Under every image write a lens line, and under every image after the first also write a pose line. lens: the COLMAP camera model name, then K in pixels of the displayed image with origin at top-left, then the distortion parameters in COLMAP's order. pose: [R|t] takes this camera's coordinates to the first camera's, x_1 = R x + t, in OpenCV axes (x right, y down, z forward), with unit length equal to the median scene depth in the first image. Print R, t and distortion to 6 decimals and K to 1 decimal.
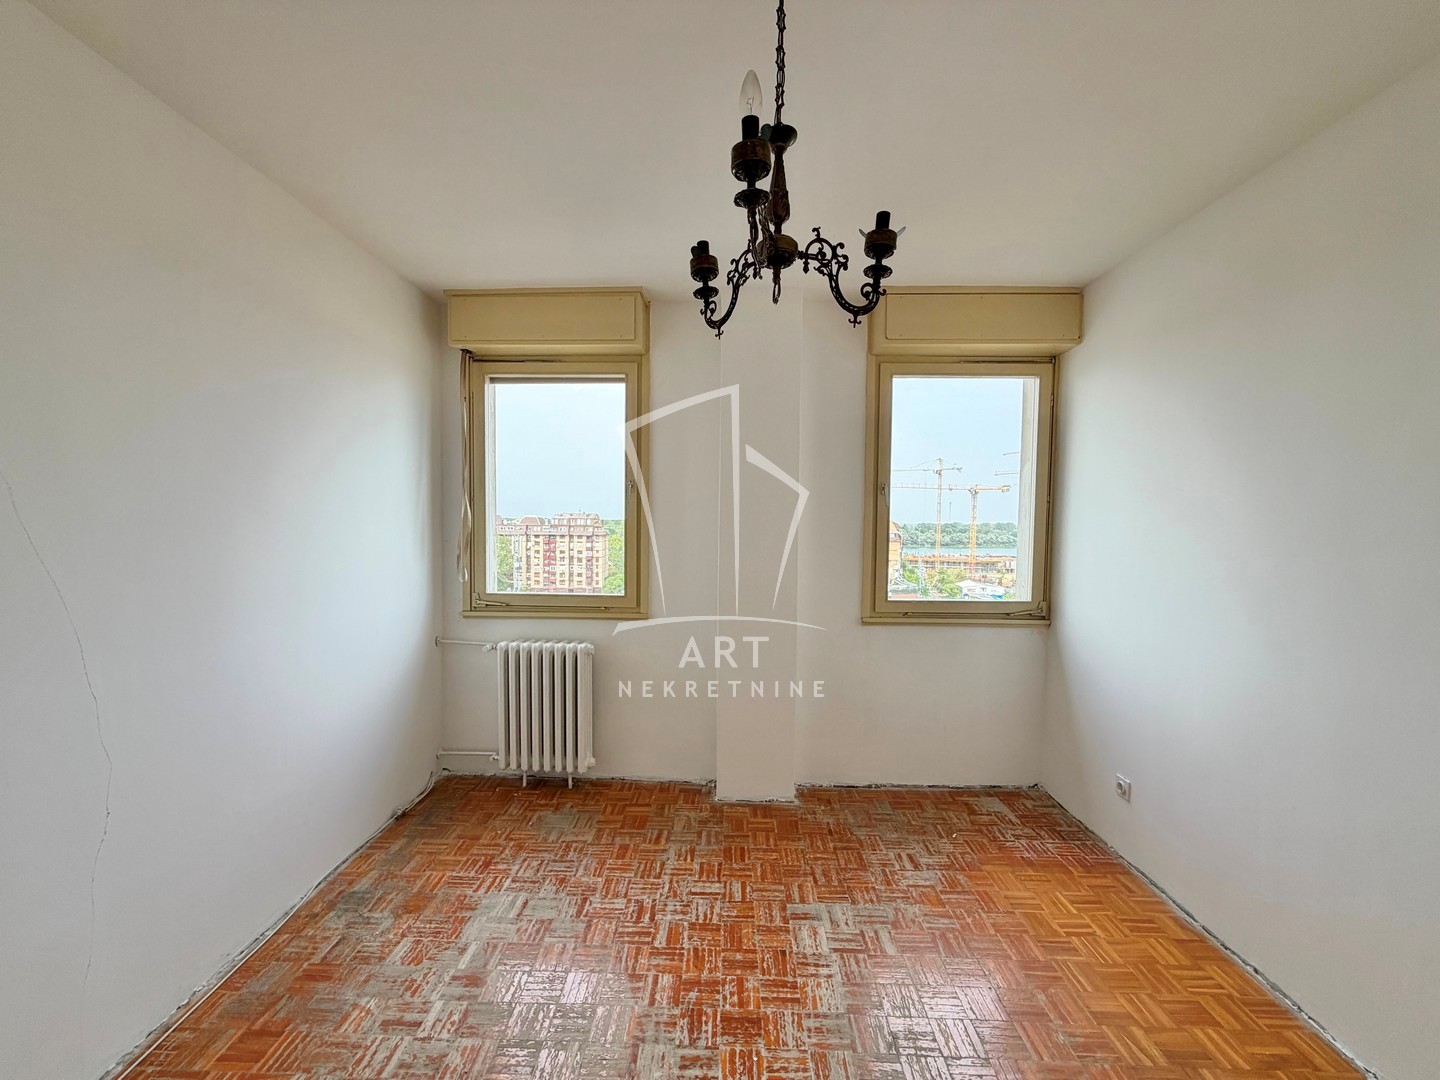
lens RADIAL K [[573.5, 0, 717.6], [0, 573.5, 537.3], [0, 0, 1]] dist [-0.000100, -0.000598]
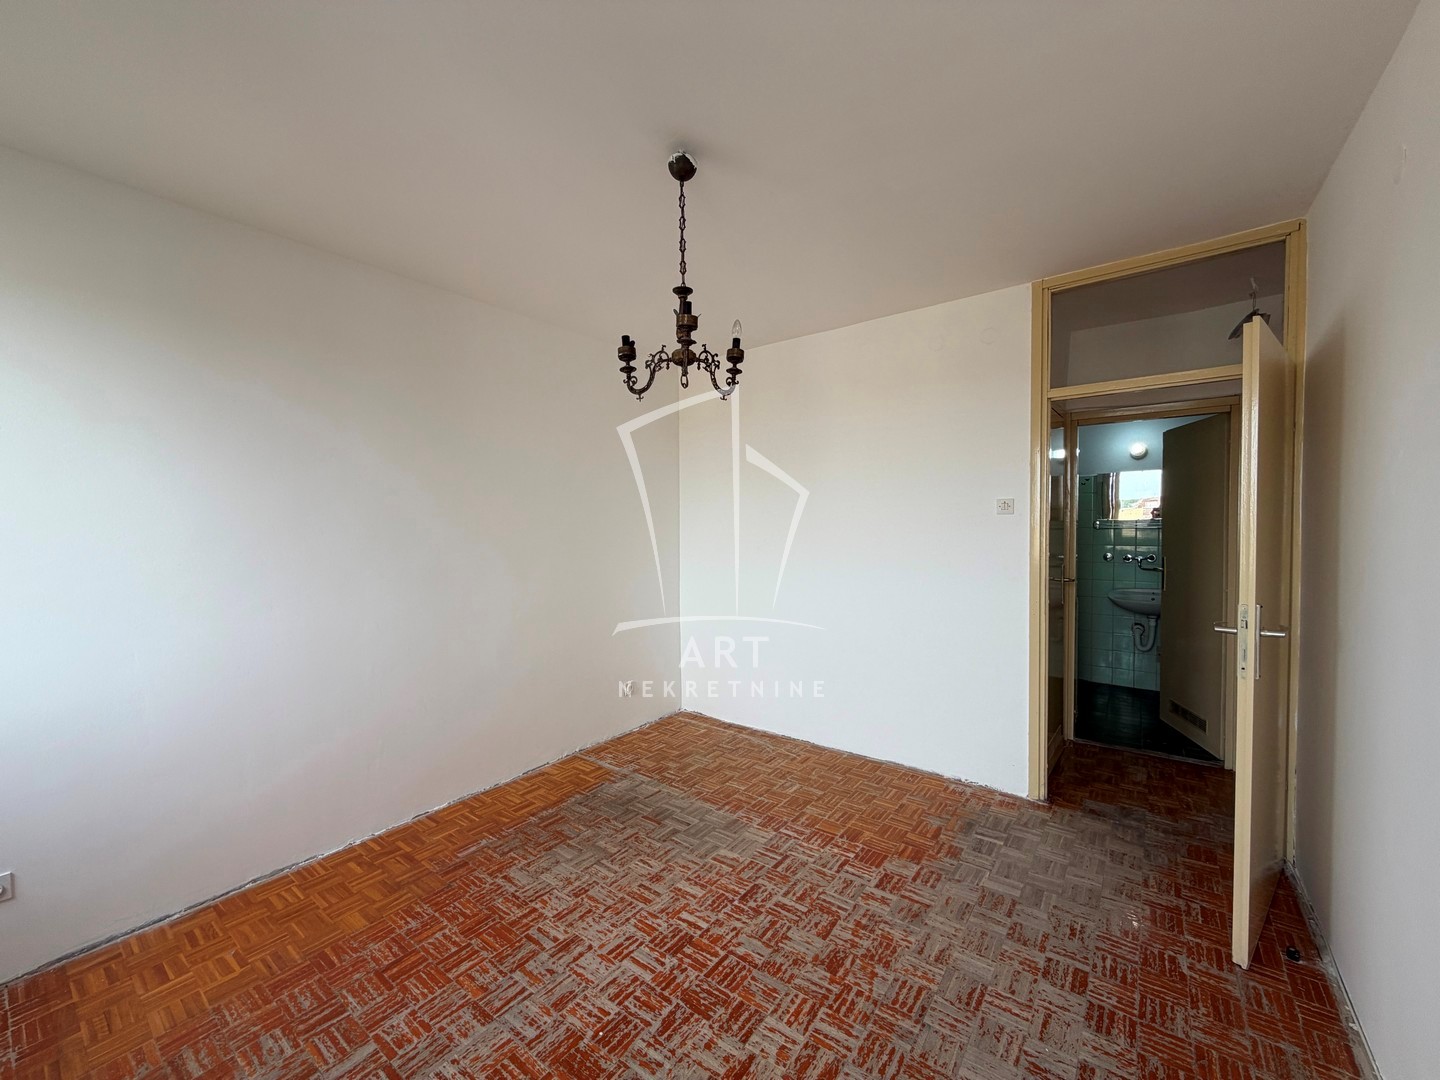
lens RADIAL K [[573.5, 0, 716.7], [0, 573.5, 538.4], [0, 0, 1]] dist [-0.000100, -0.000598]
pose [[-0.814290, -0.018192, 0.580173, -0.413521], [0.017908, 0.998246, 0.056437, -0.021408], [-0.580182, 0.056346, -0.812536, 1.004632]]
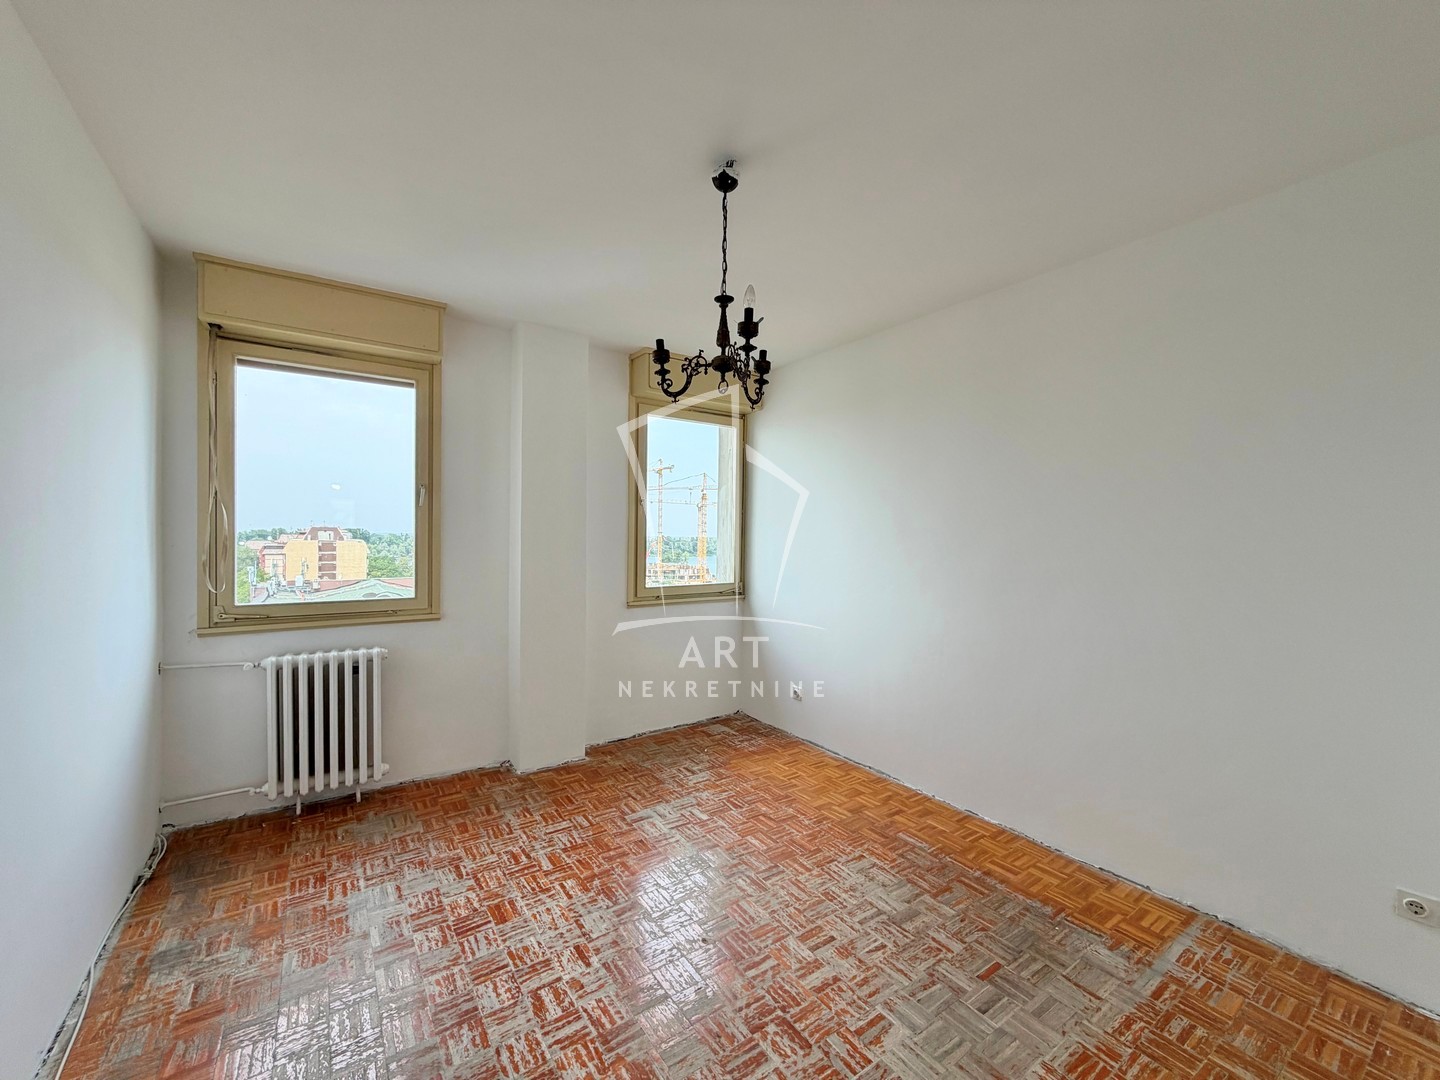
lens RADIAL K [[573.5, 0, 716.8], [0, 573.5, 535.3], [0, 0, 1]] dist [-0.000100, -0.000598]
pose [[0.807778, -0.001731, 0.589484, -0.403202], [0.015635, 0.999707, -0.018488, 0.023032], [-0.589279, 0.024151, 0.807568, -0.163578]]
